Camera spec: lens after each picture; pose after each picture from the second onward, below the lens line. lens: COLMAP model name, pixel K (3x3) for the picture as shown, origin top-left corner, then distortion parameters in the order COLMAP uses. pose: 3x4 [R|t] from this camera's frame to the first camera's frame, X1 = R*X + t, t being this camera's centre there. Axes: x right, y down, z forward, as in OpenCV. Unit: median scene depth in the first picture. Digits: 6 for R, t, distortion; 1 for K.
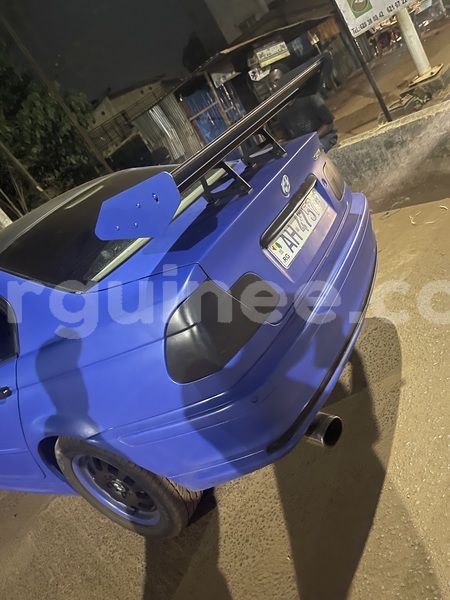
lens RADIAL K [[462.1, 0, 227.3], [0, 462.1, 302.1], [0, 0, 1]] dist [0.036167, -0.034702]
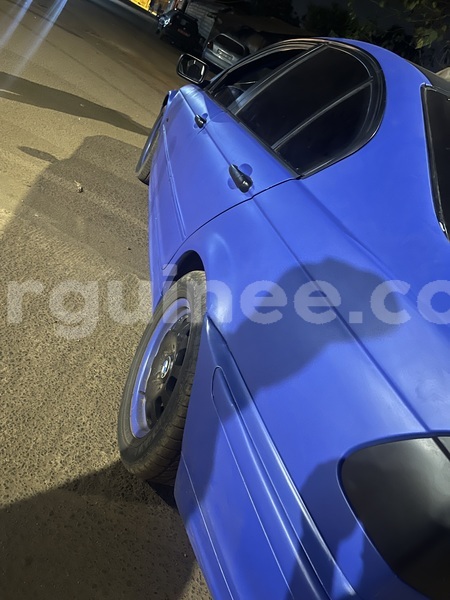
lens RADIAL K [[462.1, 0, 224.5], [0, 462.1, 300.0], [0, 0, 1]] dist [0.036167, -0.034702]
pose [[0.235406, 0.941587, -0.240828, -0.138640], [-0.904956, 0.302726, 0.299017, 0.060304], [0.354456, 0.147548, 0.923358, 0.345560]]
